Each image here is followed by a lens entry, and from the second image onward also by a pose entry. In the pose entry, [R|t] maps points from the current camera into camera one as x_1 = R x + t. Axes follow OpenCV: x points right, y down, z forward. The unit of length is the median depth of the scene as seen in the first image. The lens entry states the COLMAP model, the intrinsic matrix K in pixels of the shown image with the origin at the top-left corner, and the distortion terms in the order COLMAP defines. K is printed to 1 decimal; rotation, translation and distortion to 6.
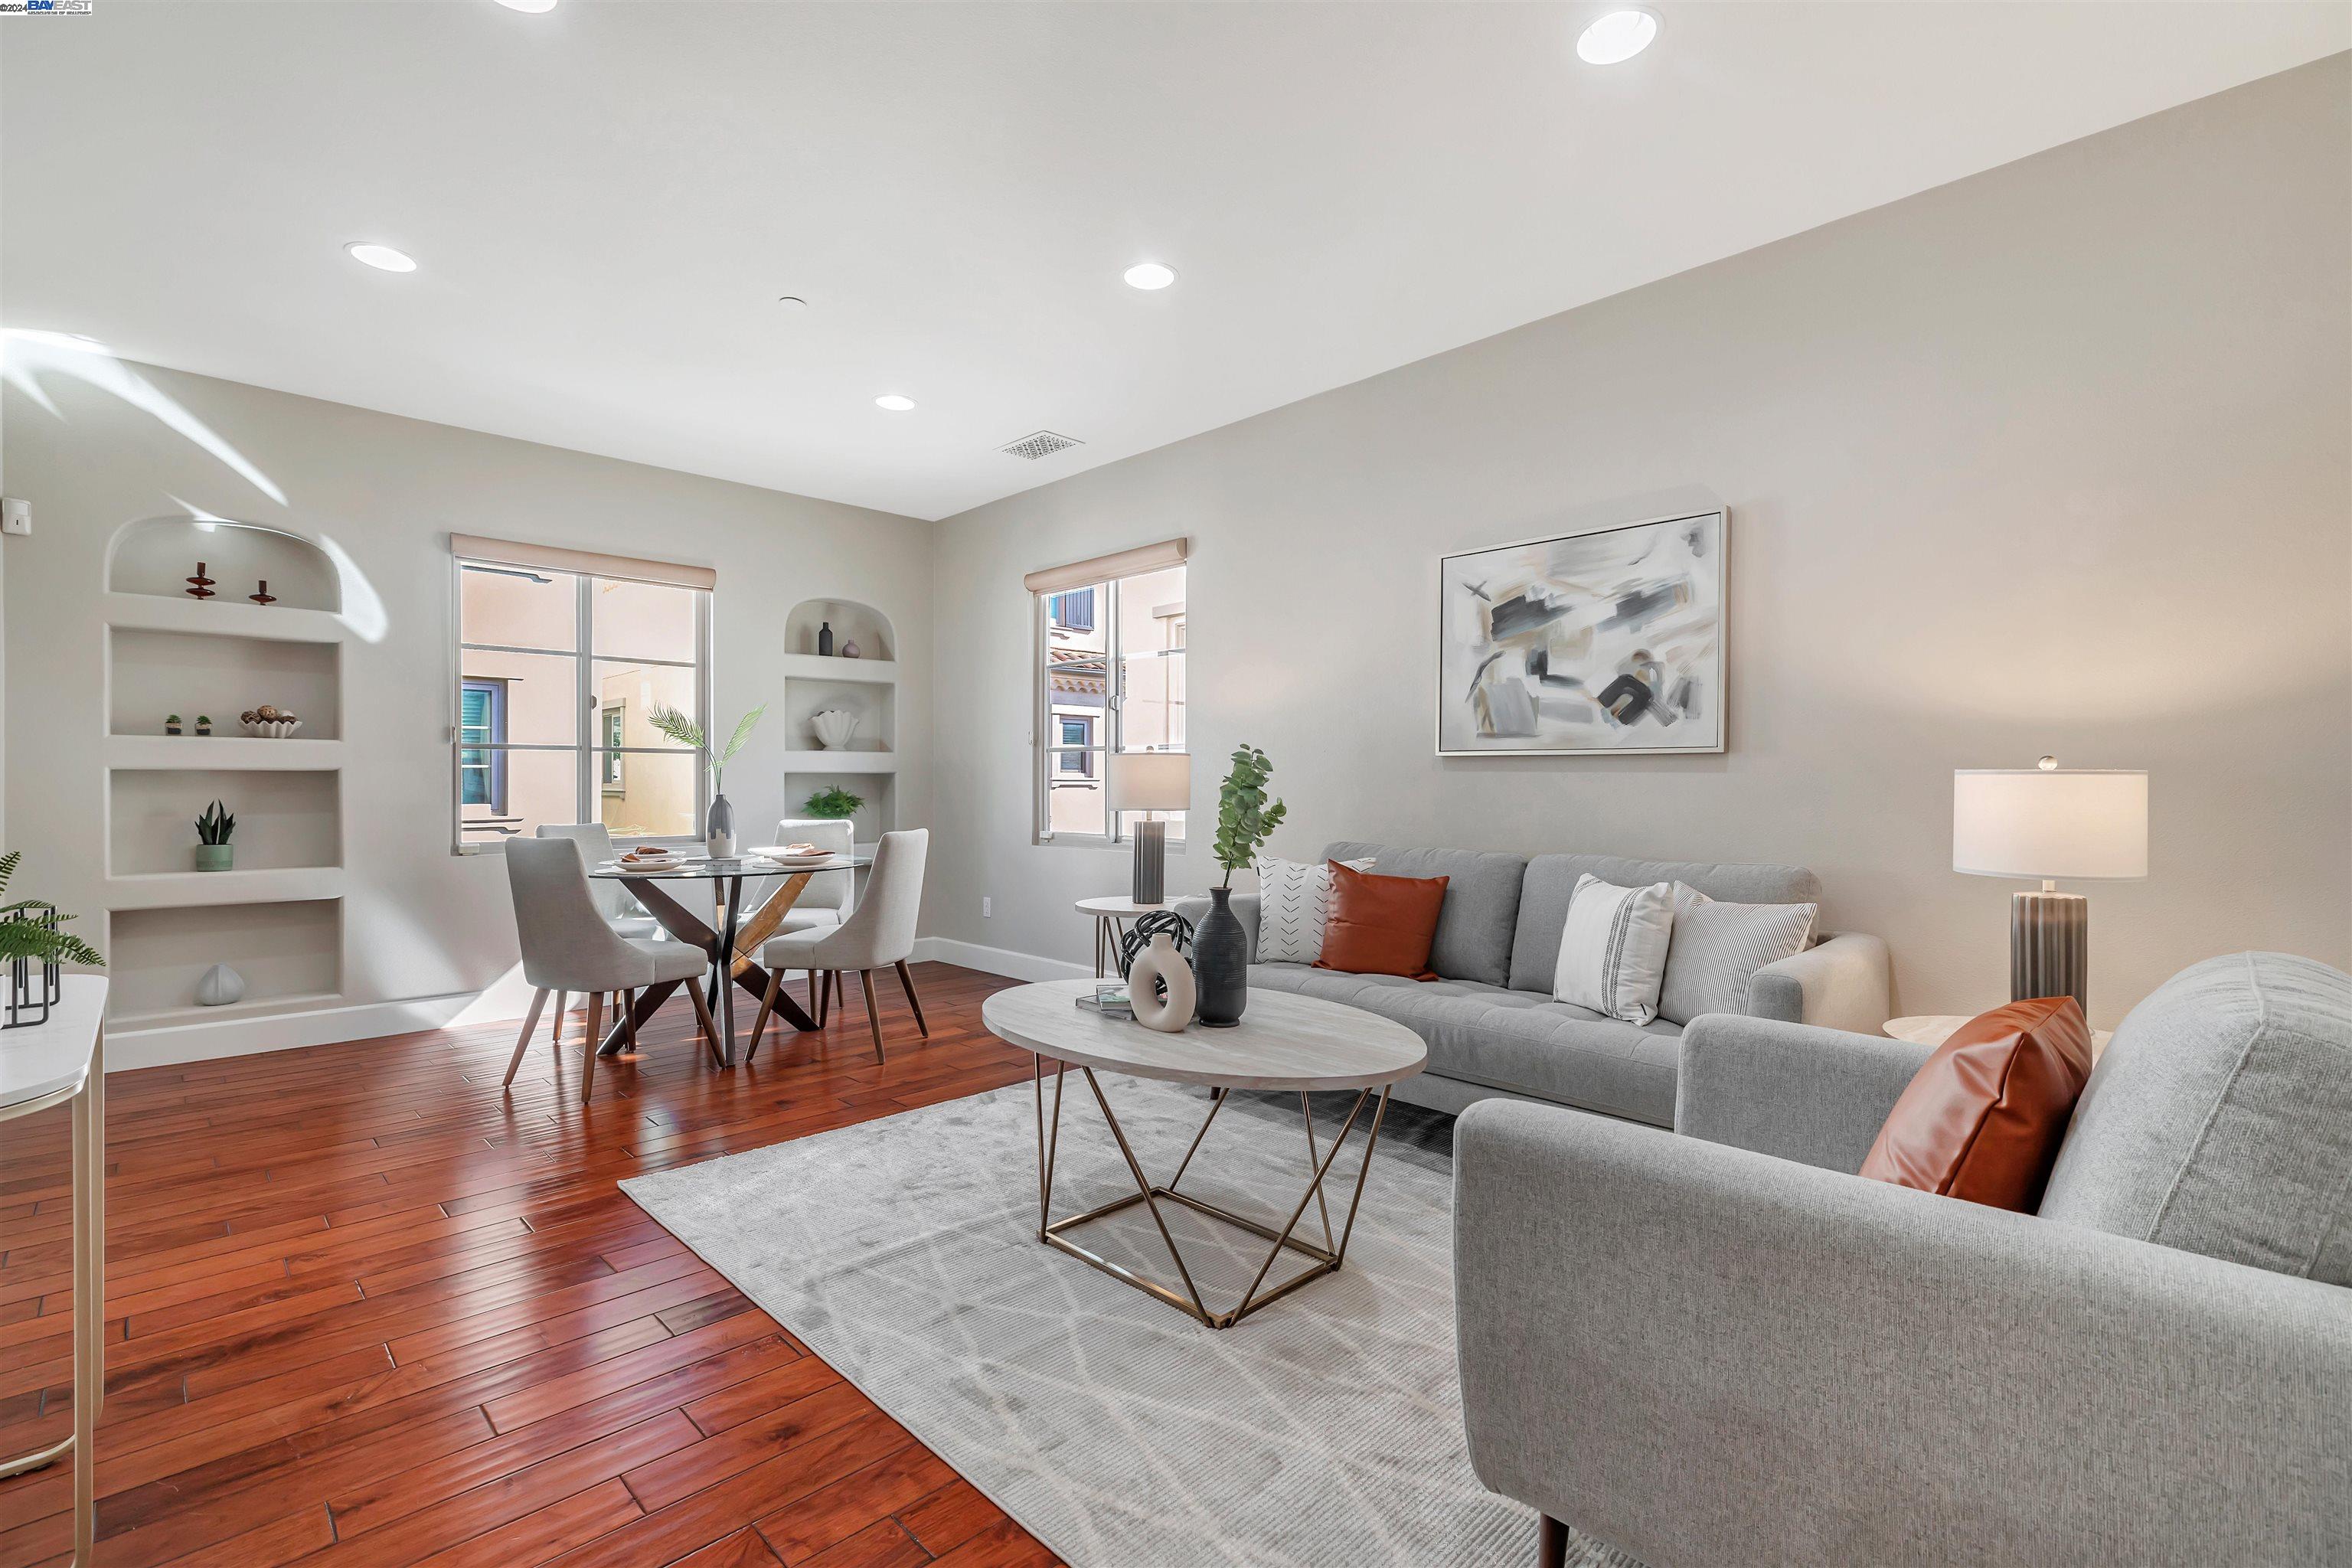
lens RADIAL K [[1048.3, 0, 1176.2], [0, 1048.3, 782.1], [0, 0, 1]] dist [0.009057, -0.000362]
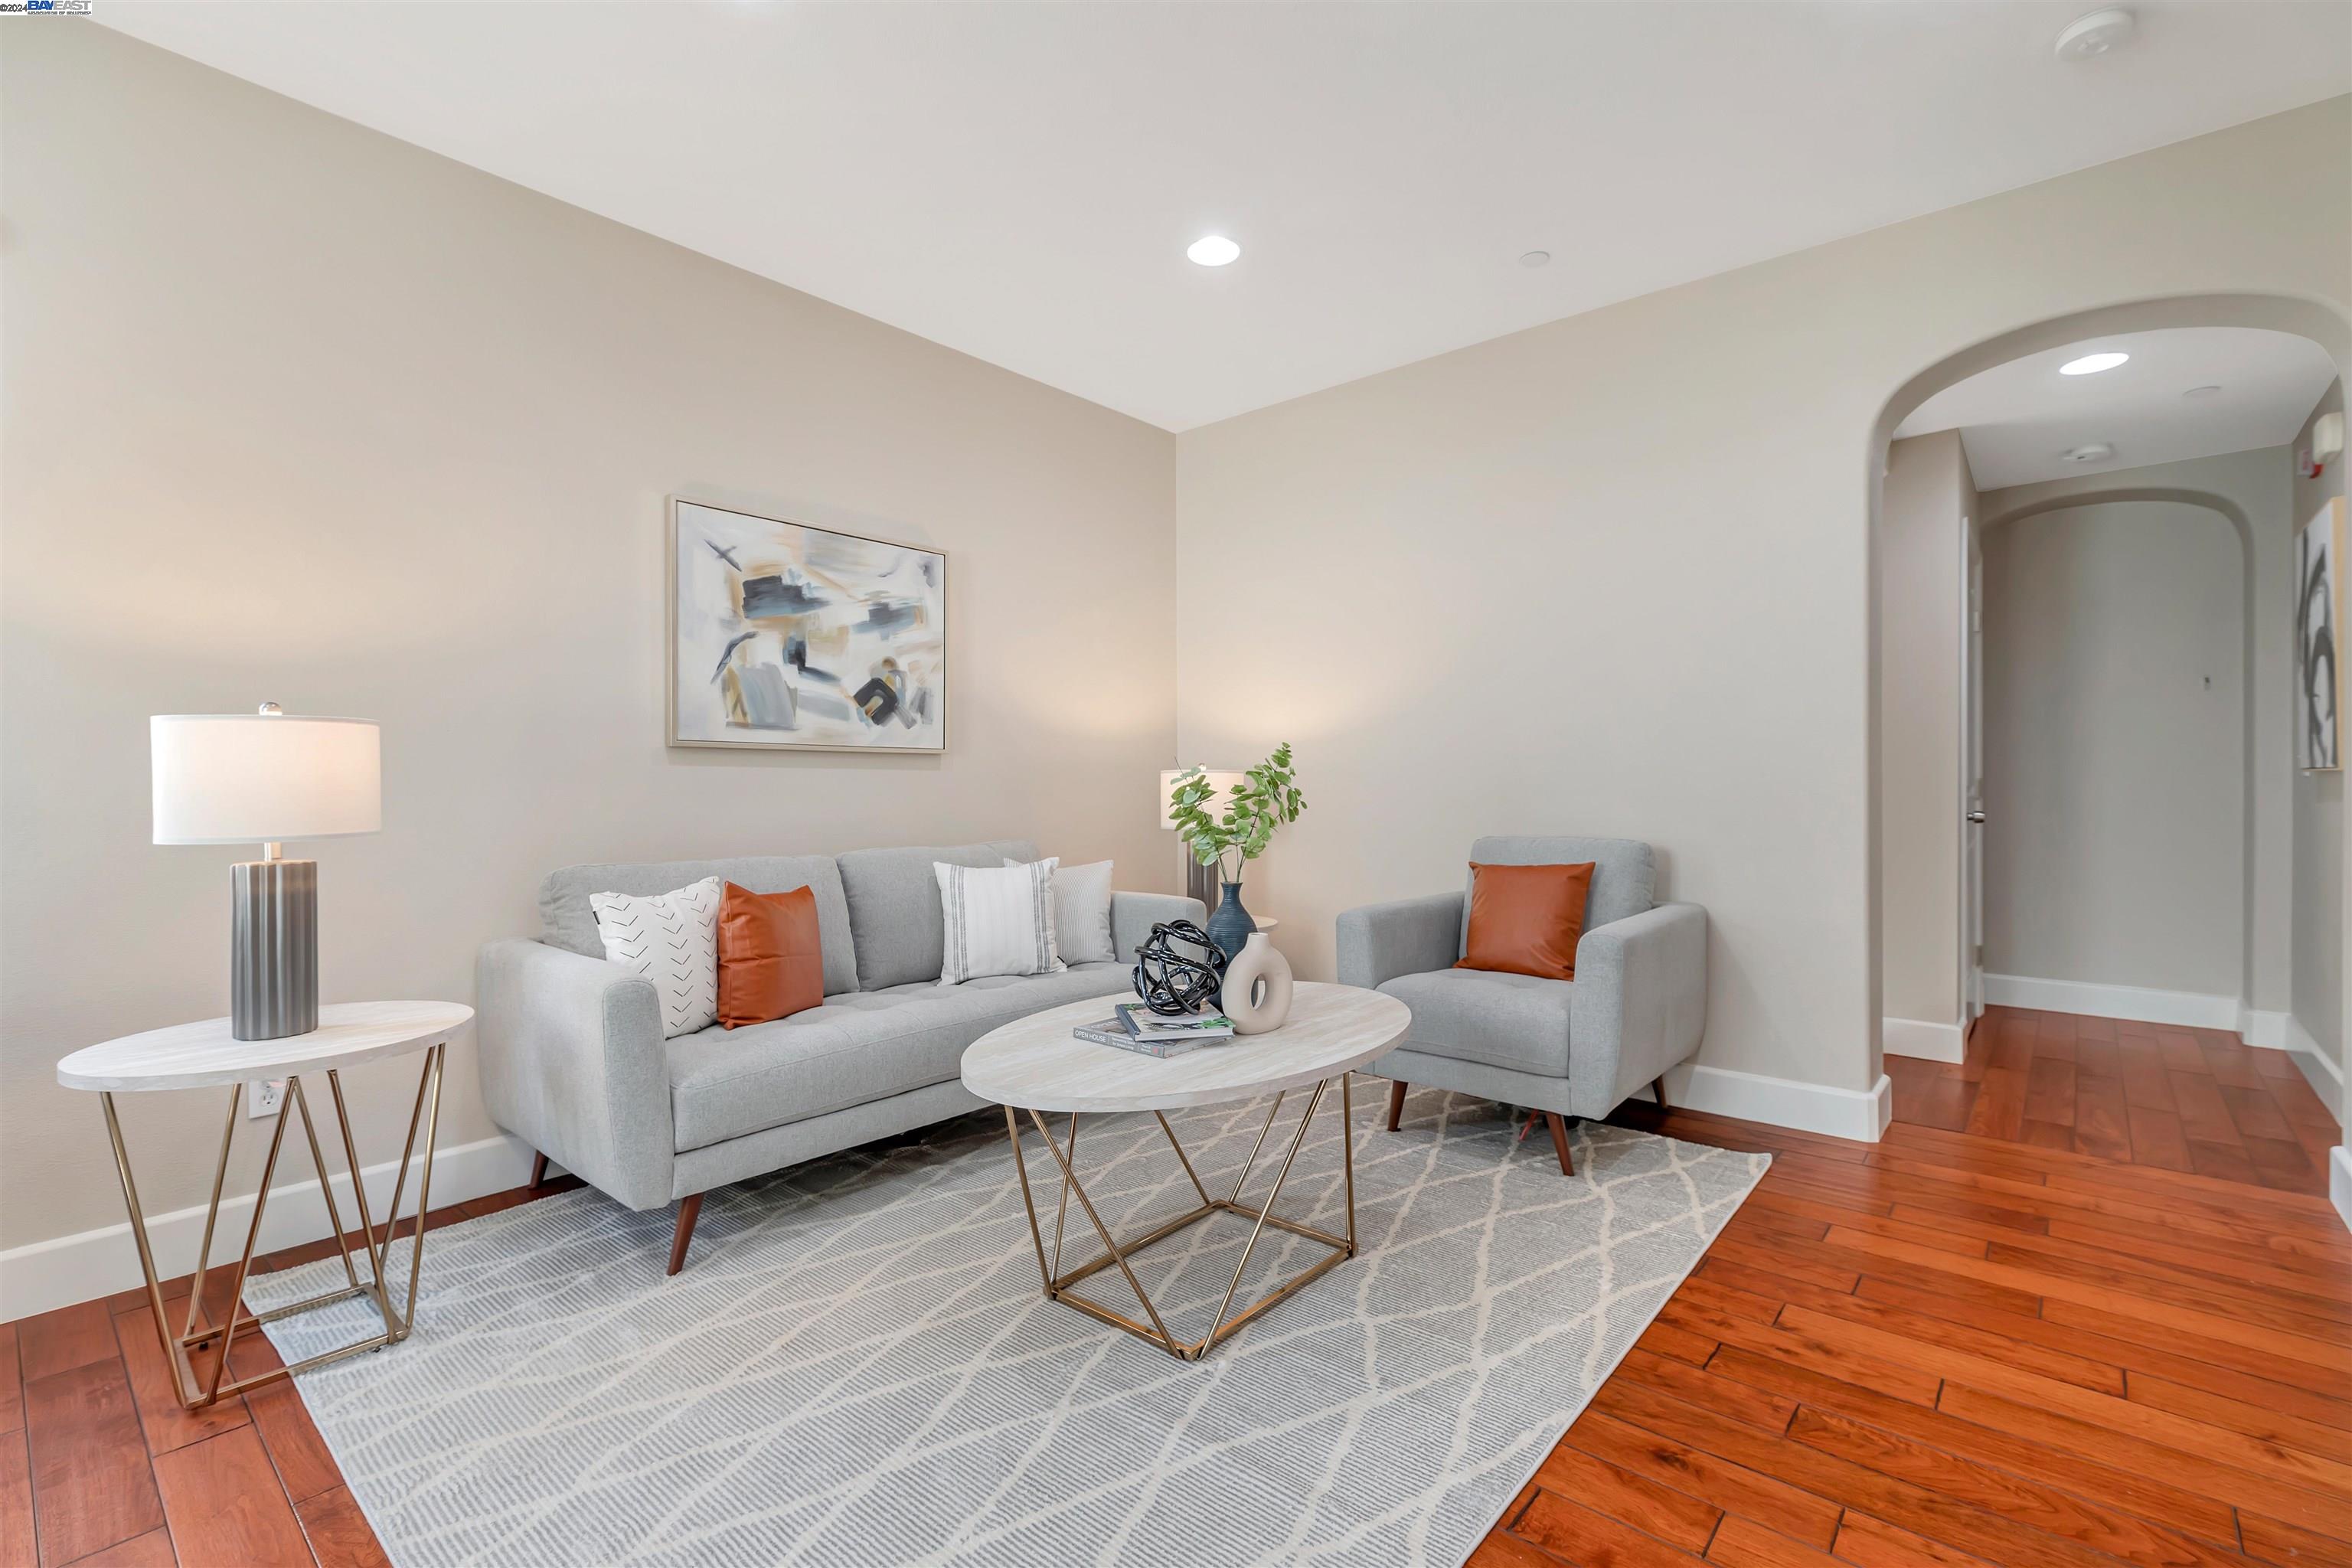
lens RADIAL K [[1048.3, 0, 1176.2], [0, 1048.3, 782.1], [0, 0, 1]] dist [0.009057, -0.000362]
pose [[-0.082078, -0.003064, 0.996621, -0.628025], [0.002912, 0.999990, 0.003314, 0.000889], [-0.996622, 0.003175, -0.082068, 0.743668]]
